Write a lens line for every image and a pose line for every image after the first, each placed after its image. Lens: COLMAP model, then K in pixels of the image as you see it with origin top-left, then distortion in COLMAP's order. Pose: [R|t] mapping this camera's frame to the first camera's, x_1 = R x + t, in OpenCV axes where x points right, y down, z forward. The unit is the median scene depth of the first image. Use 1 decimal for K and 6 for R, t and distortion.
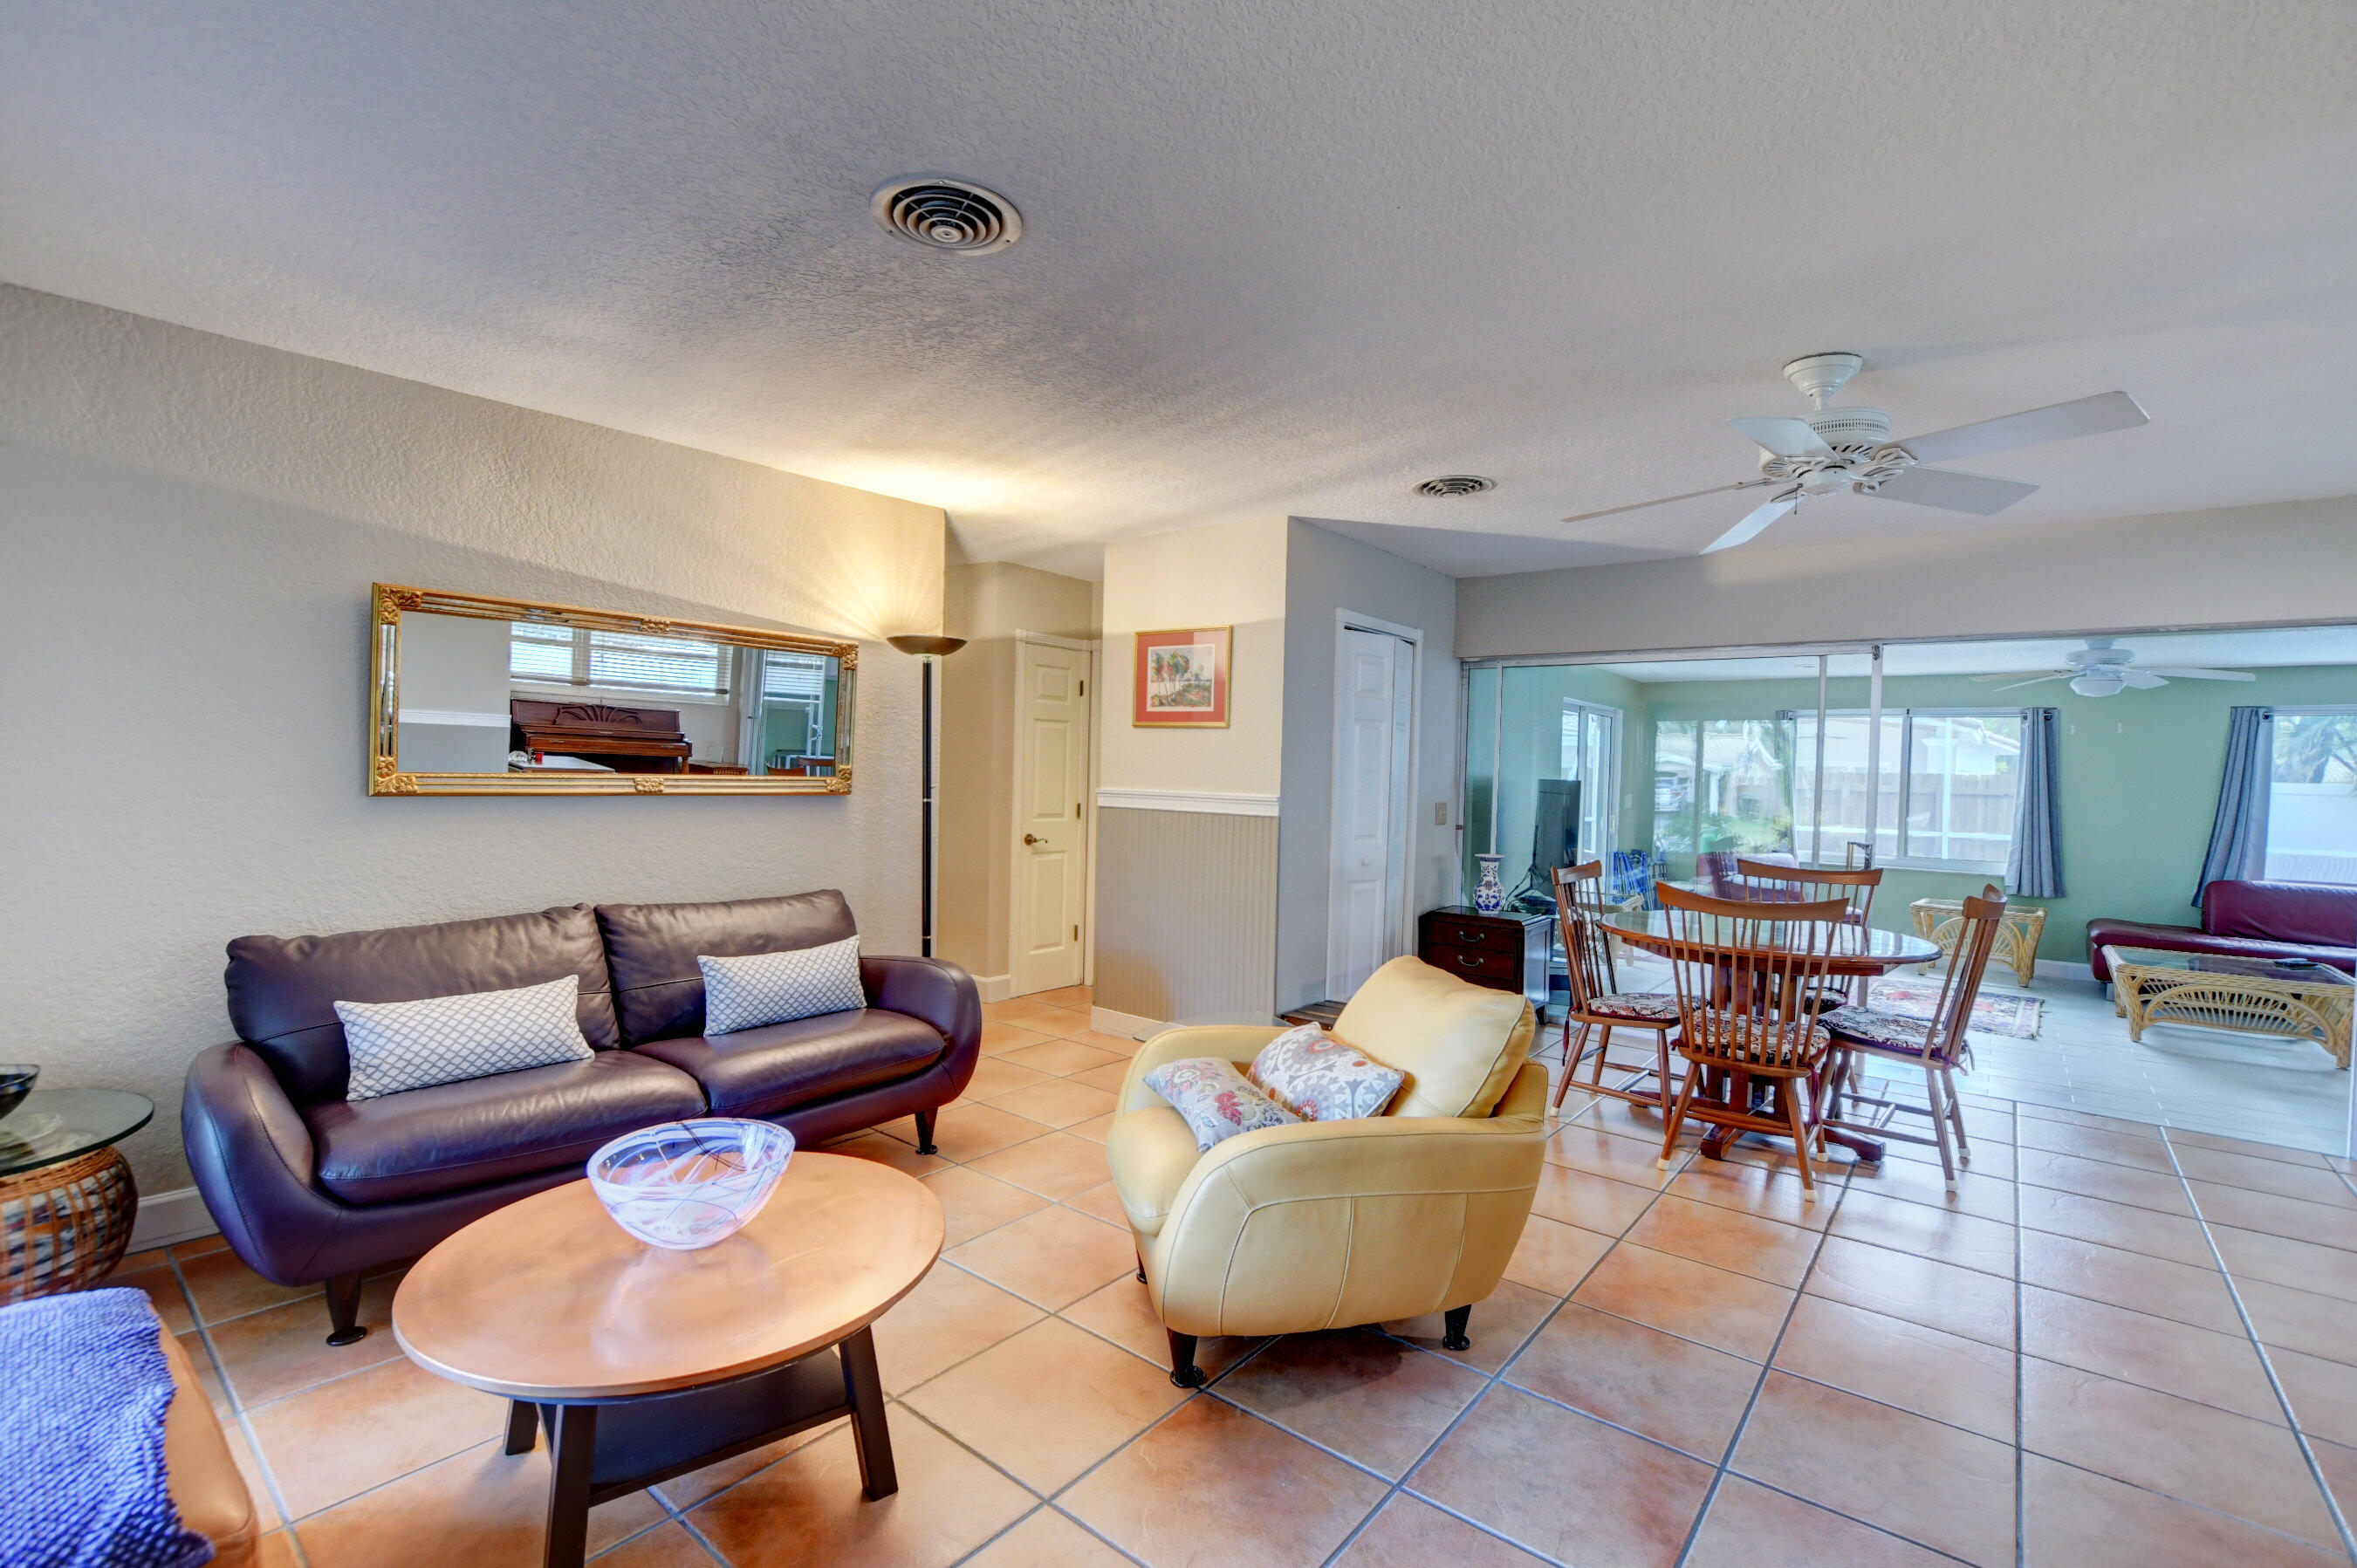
lens RADIAL K [[1040.1, 0, 1175.1], [0, 1040.1, 783.8], [0, 0, 1]] dist [-0.033101, 0.005368]
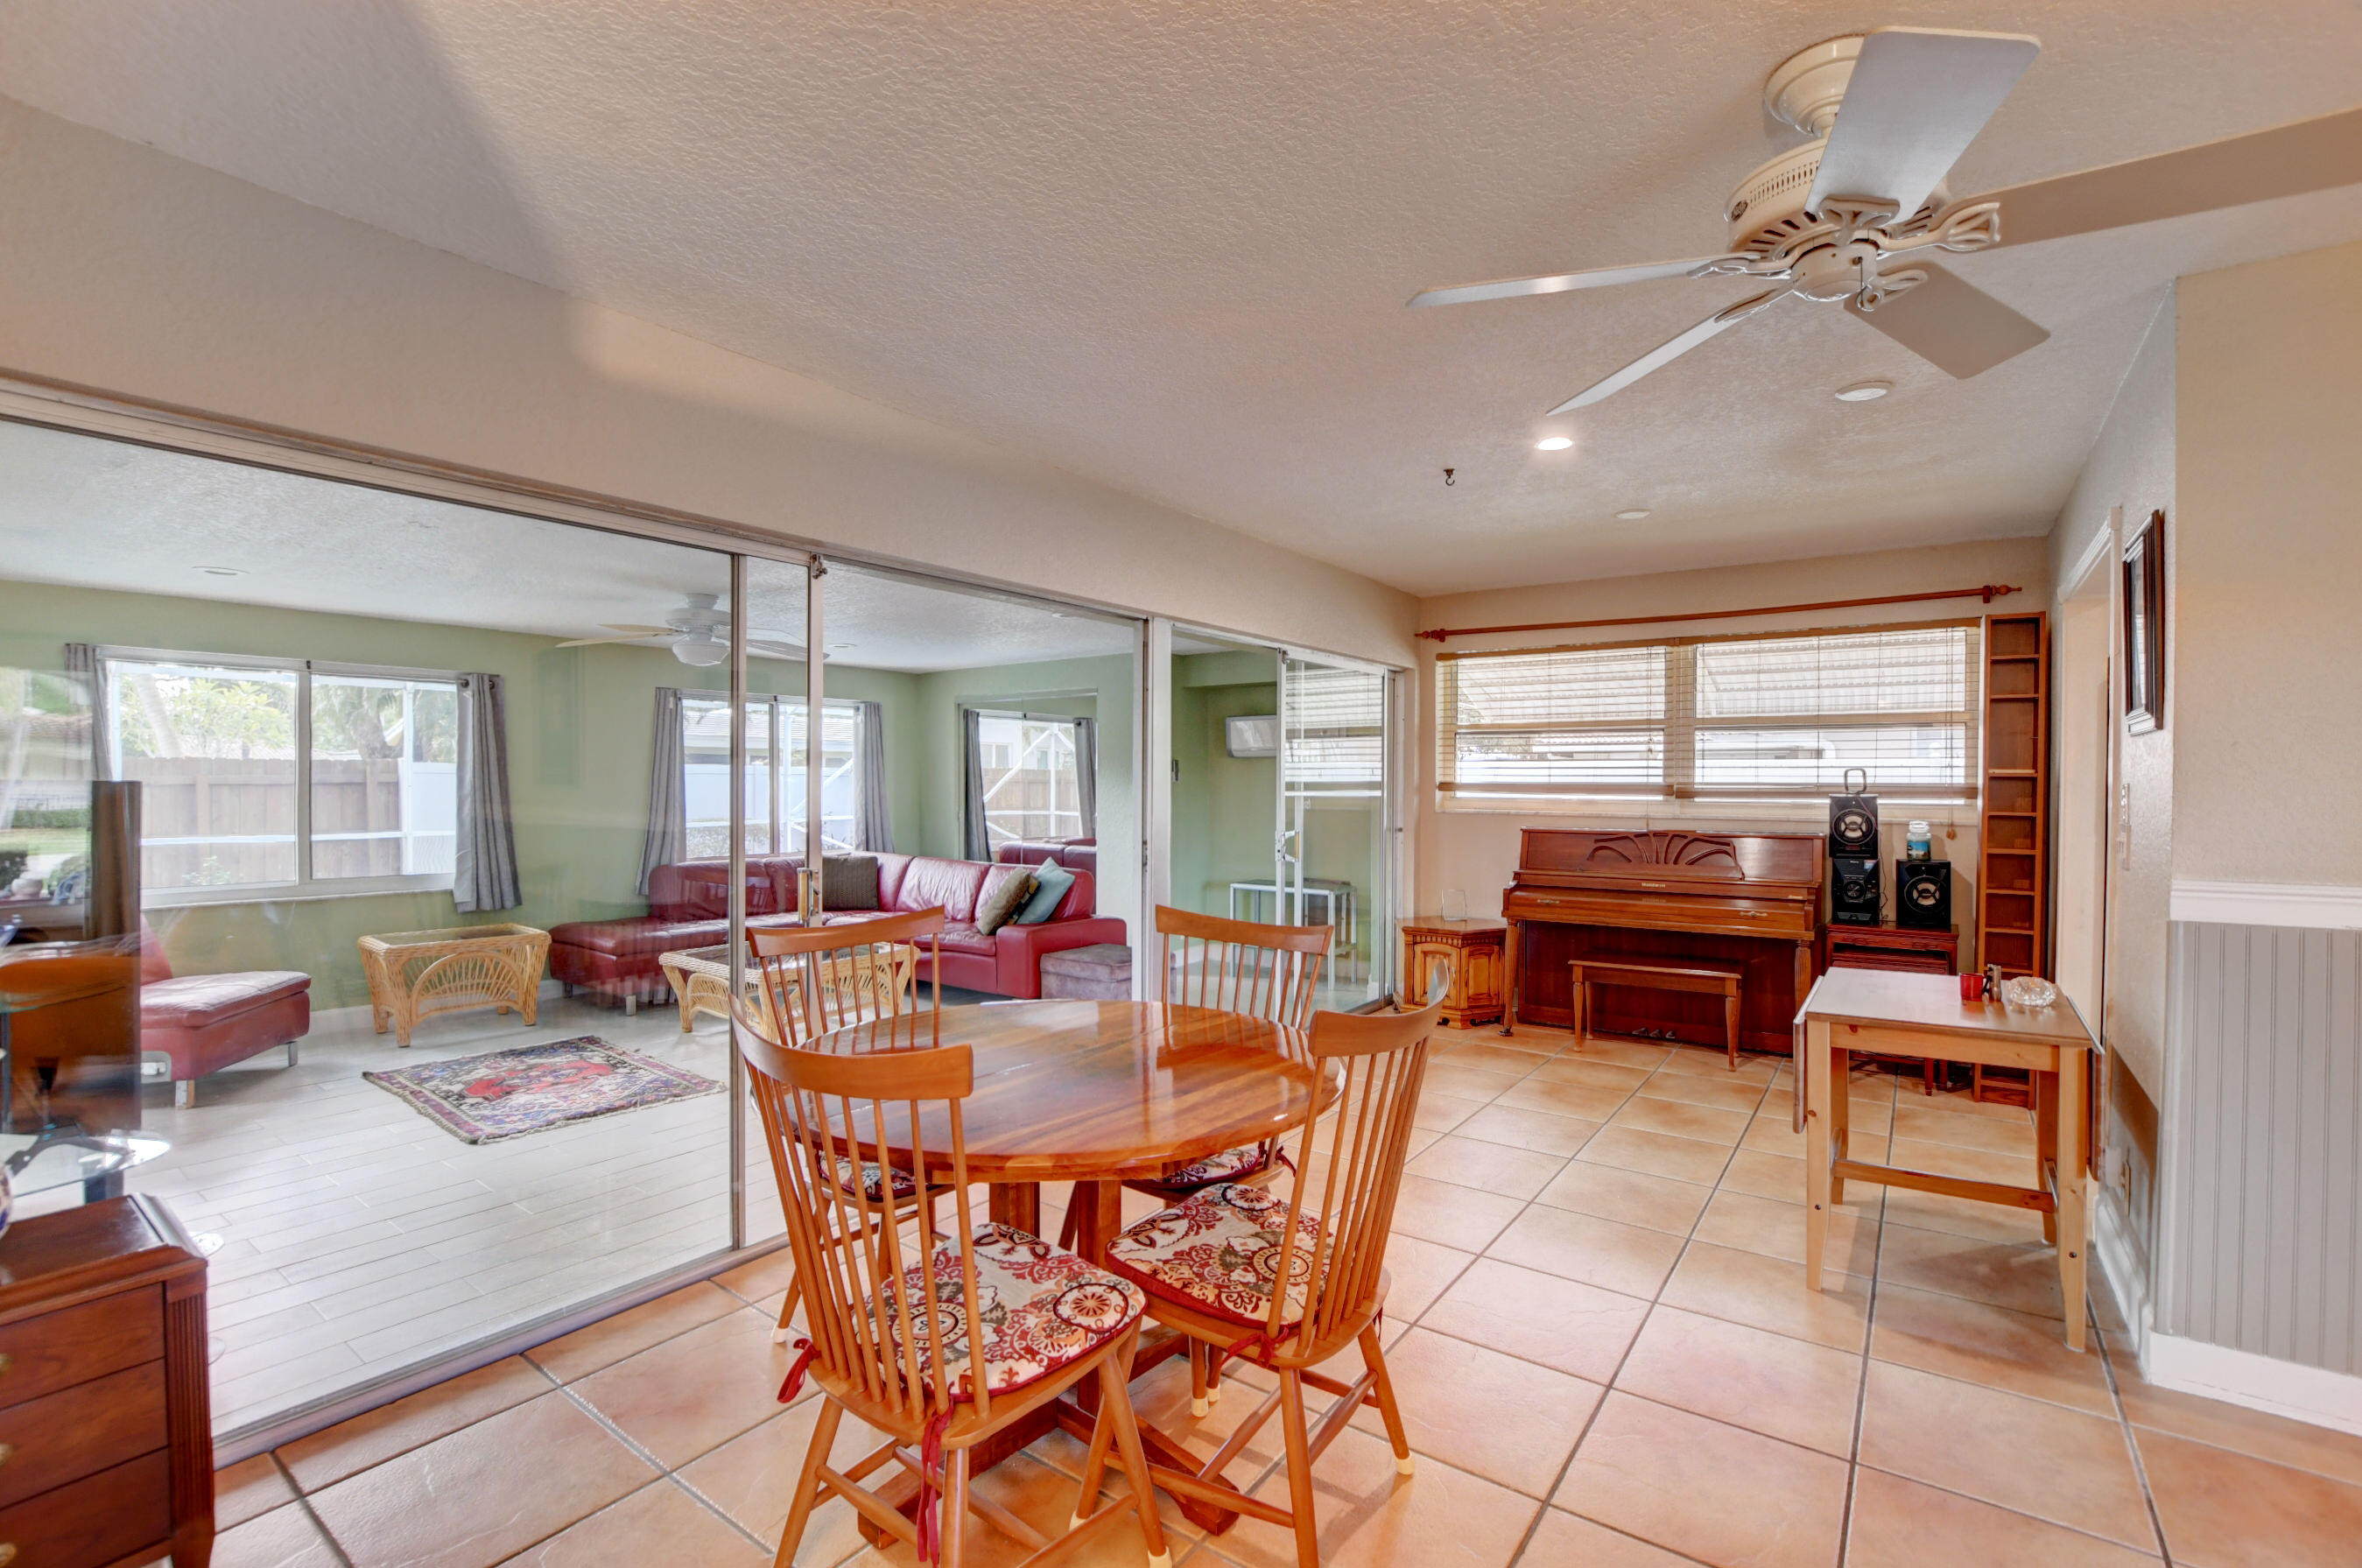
lens RADIAL K [[1042.4, 0, 1177.6], [0, 1042.4, 785.7], [0, 0, 1]] dist [-0.033101, 0.005368]
pose [[-0.053547, -0.033165, 0.998014, 0.017816], [0.009883, 0.999382, 0.033741, -0.010866], [-0.998516, 0.011670, -0.053186, 0.647510]]
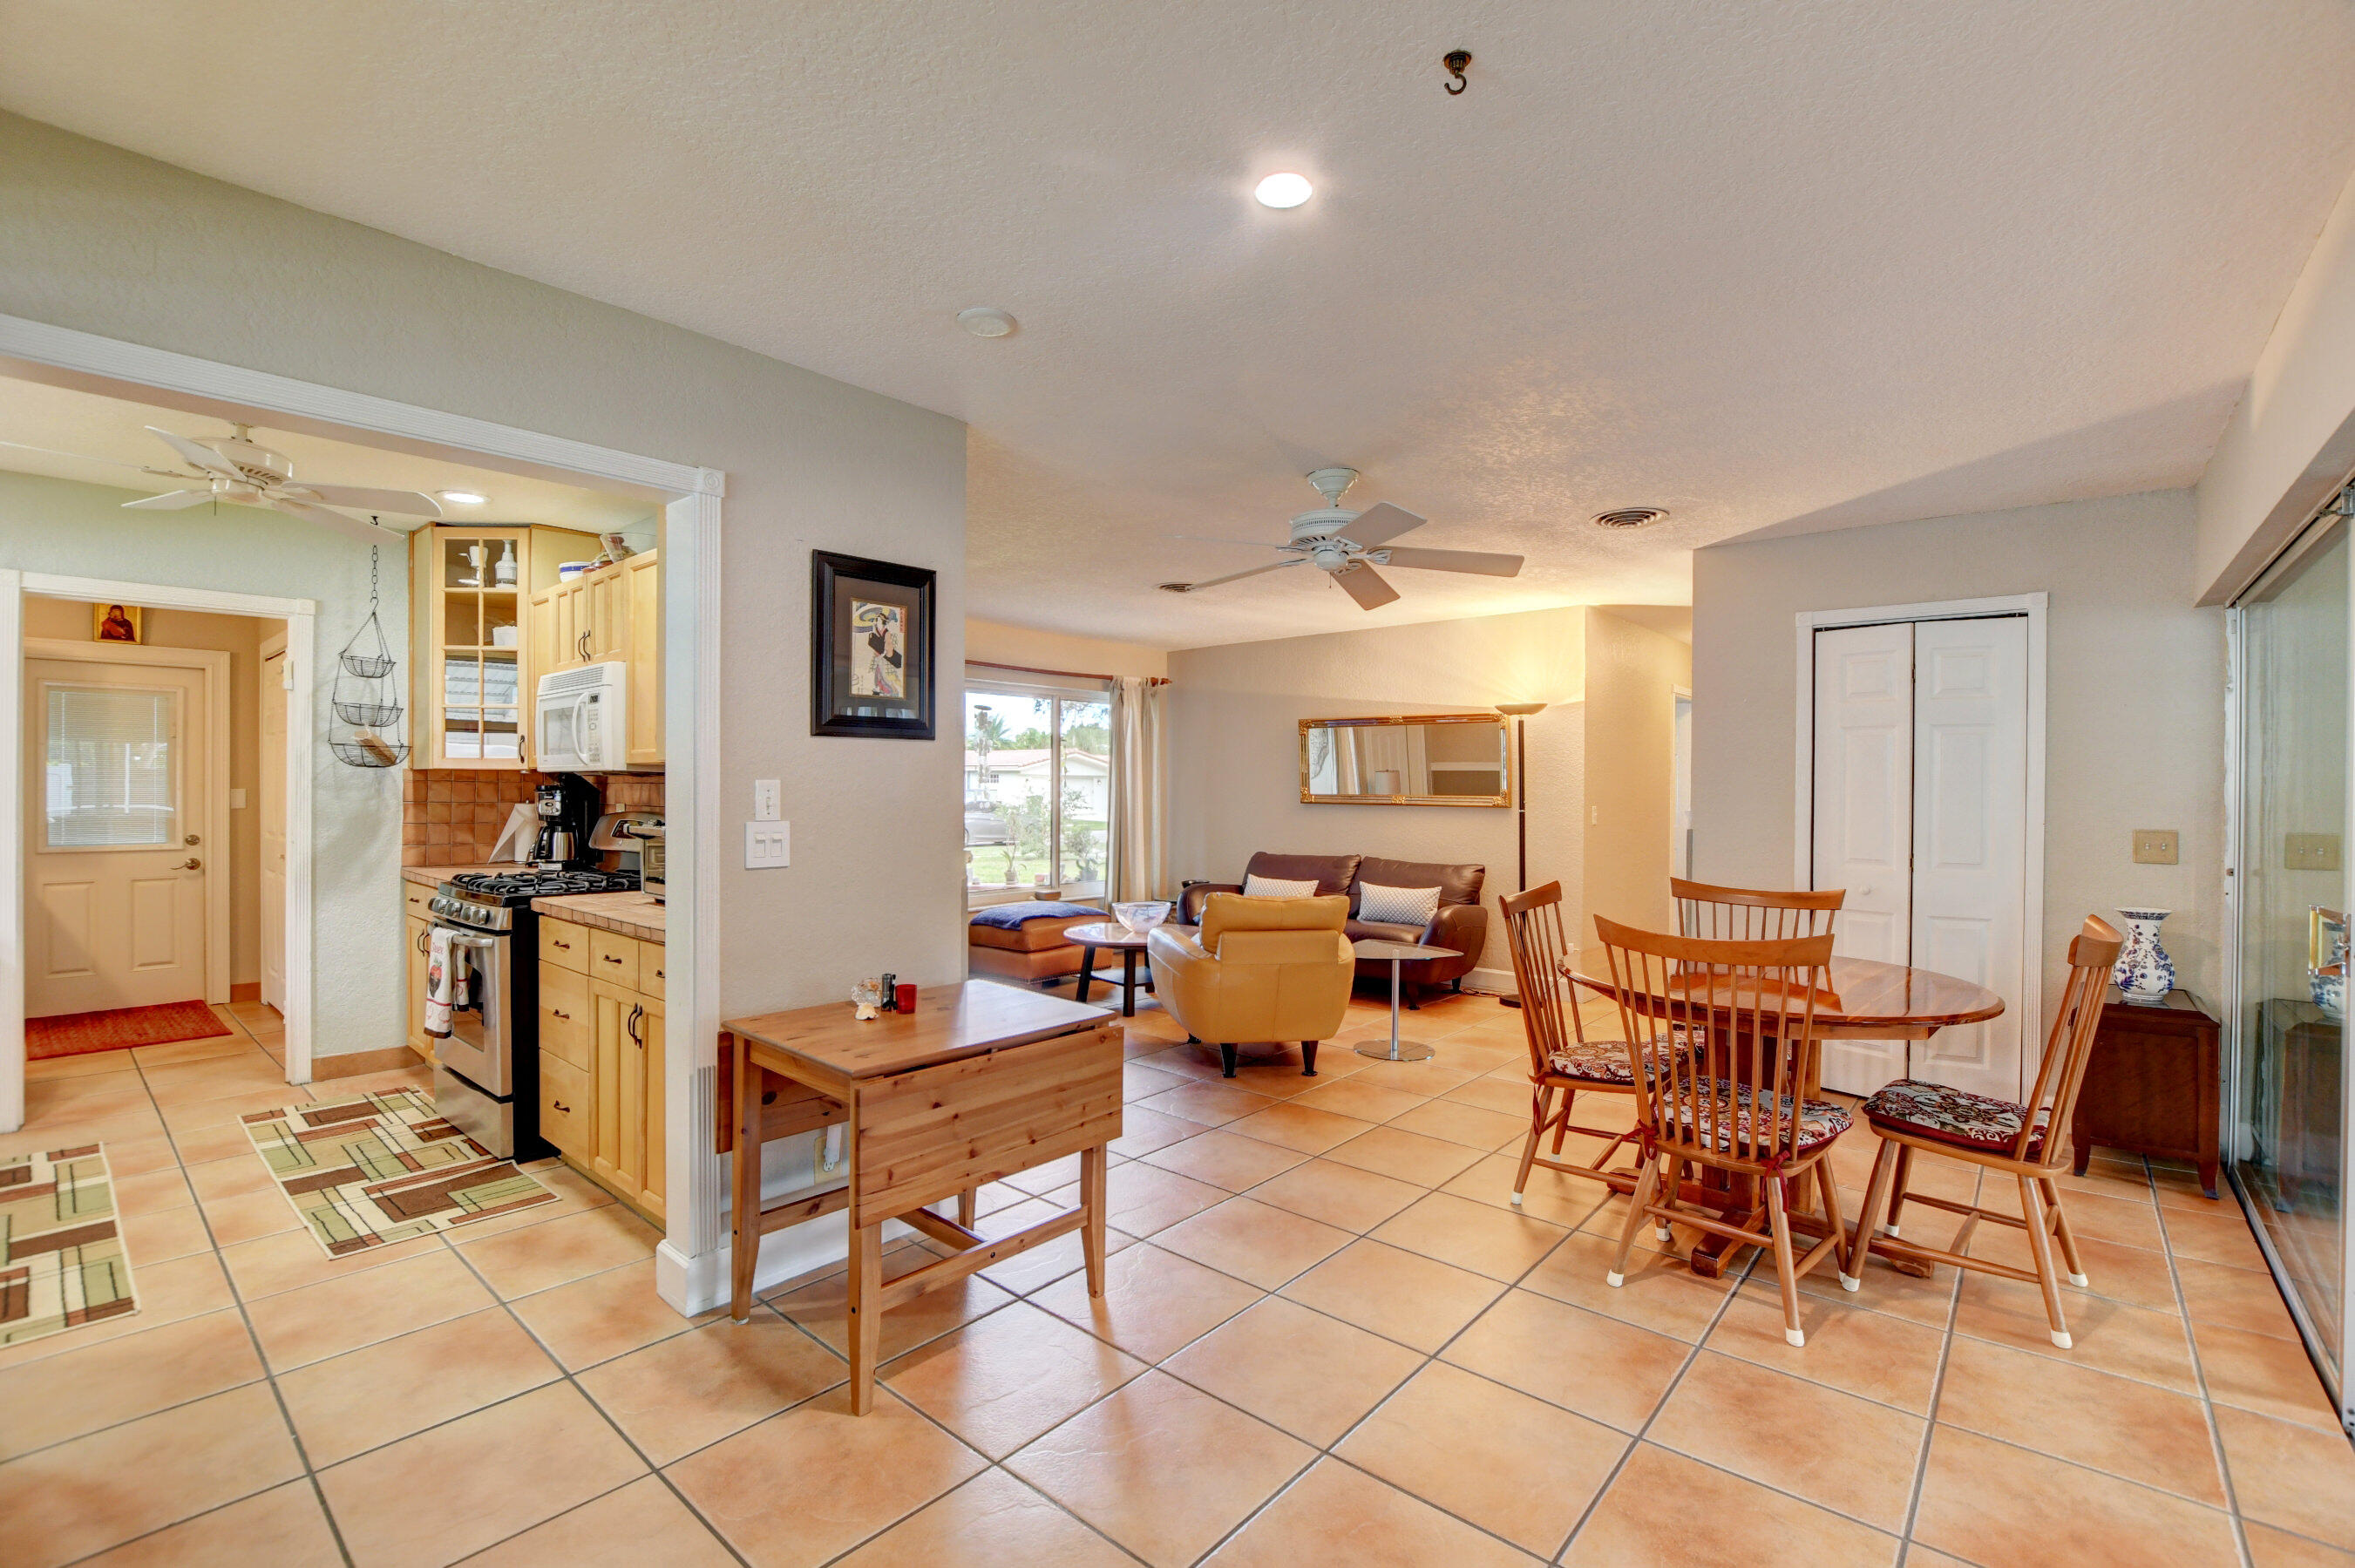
lens RADIAL K [[1039.3, 0, 1166.5], [0, 1039.3, 788.3], [0, 0, 1]] dist [-0.033101, 0.005368]
pose [[-0.036317, -0.022085, -0.999096, 0.916194], [-0.021457, 0.999543, -0.021315, 0.018431], [0.999110, 0.020664, -0.036774, 0.383085]]
